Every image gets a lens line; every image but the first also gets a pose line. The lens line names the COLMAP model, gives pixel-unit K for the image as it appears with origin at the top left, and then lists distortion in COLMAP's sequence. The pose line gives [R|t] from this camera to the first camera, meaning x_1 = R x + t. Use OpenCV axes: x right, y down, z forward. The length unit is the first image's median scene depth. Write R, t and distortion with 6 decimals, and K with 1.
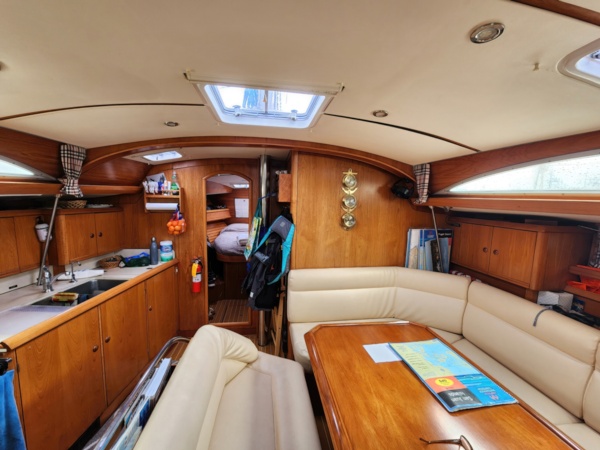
lens RADIAL K [[246.4, 0, 300.0], [0, 246.4, 225.0], [0, 0, 1]] dist [-0.000696, -0.000077]
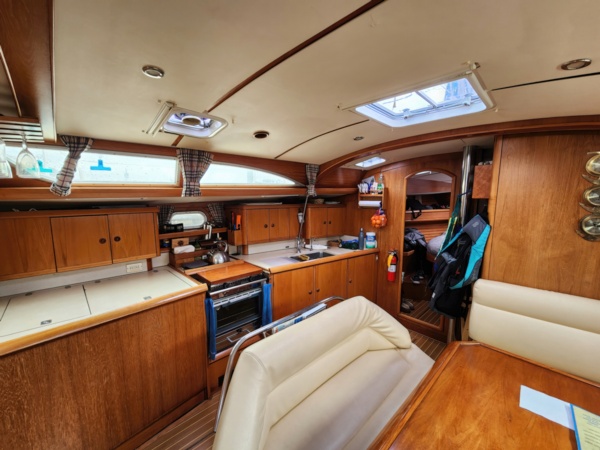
lens RADIAL K [[246.4, 0, 300.0], [0, 246.4, 225.0], [0, 0, 1]] dist [-0.000696, -0.000077]
pose [[0.592822, 0.073763, -0.801948, 0.255674], [-0.078342, 0.996356, 0.033732, 0.018690], [0.801514, 0.042829, 0.596441, -0.005331]]
